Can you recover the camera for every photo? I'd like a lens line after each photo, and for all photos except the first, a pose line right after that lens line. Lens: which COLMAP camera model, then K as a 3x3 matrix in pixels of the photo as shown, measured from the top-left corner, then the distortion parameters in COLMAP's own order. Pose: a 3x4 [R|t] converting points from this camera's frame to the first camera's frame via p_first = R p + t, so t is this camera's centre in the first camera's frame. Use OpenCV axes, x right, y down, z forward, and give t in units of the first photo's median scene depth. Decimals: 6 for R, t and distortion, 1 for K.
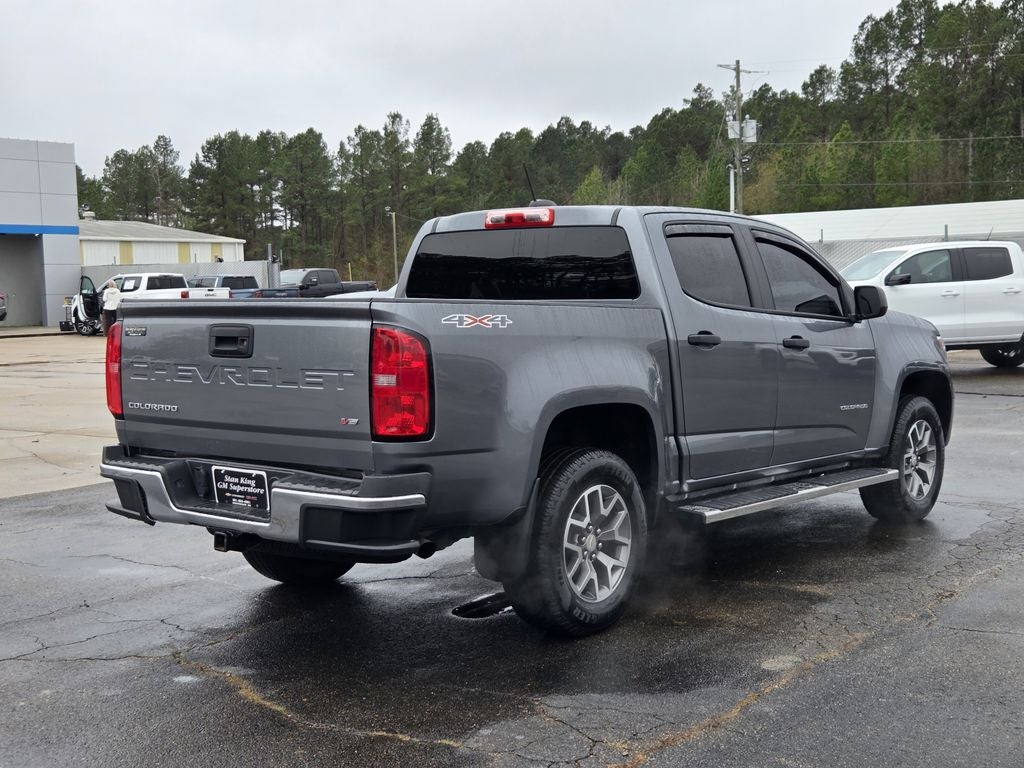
lens RADIAL K [[1378.9, 0, 512.0], [0, 1378.9, 384.0], [0, 0, 1]] dist [0.079012, -0.015286]
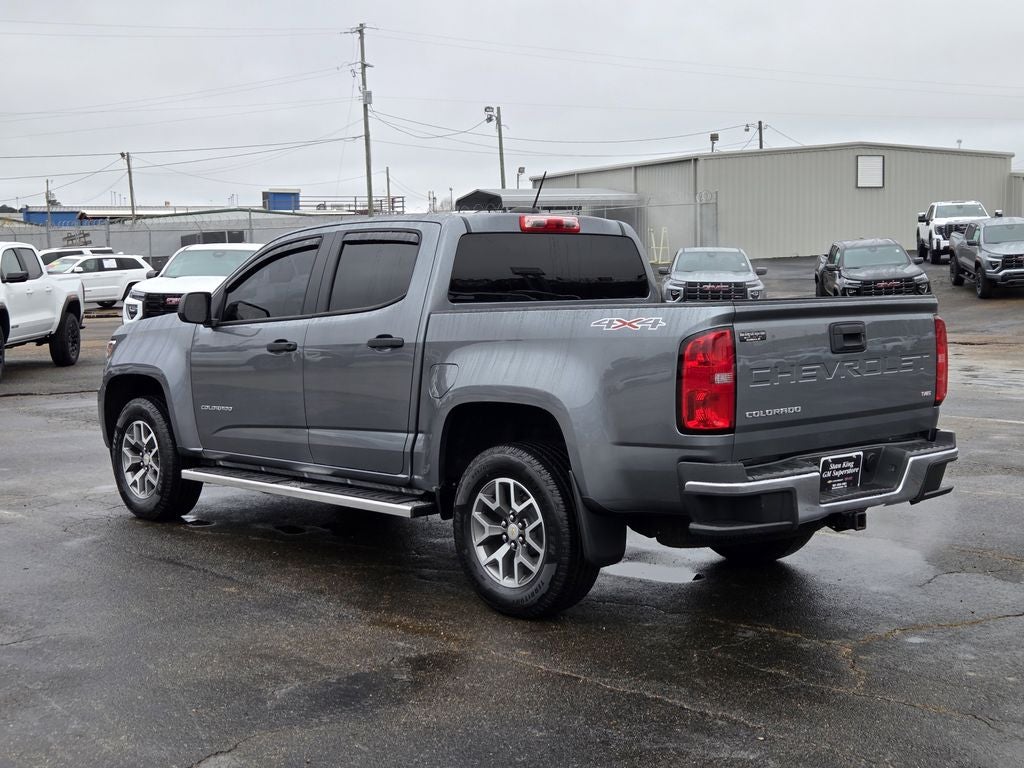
lens RADIAL K [[1378.9, 0, 512.0], [0, 1378.9, 384.0], [0, 0, 1]] dist [0.079012, -0.015286]
pose [[0.145341, -0.070662, 0.986855, -1.295014], [0.073569, 0.995457, 0.060443, -0.078455], [-0.986643, 0.063818, 0.149879, 1.078003]]
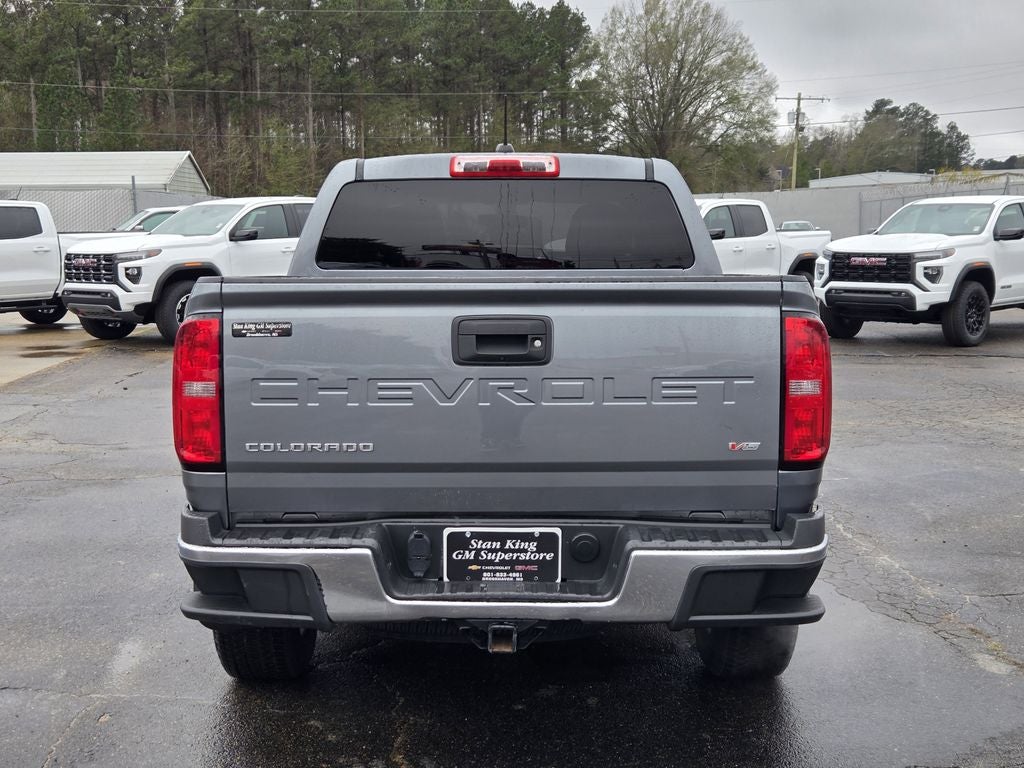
lens RADIAL K [[1378.9, 0, 512.0], [0, 1378.9, 384.0], [0, 0, 1]] dist [0.079012, -0.015286]
pose [[0.776398, -0.059494, 0.627428, -0.608555], [0.037148, 0.998124, 0.048677, -0.041675], [-0.629147, -0.014485, 0.777151, 0.466376]]
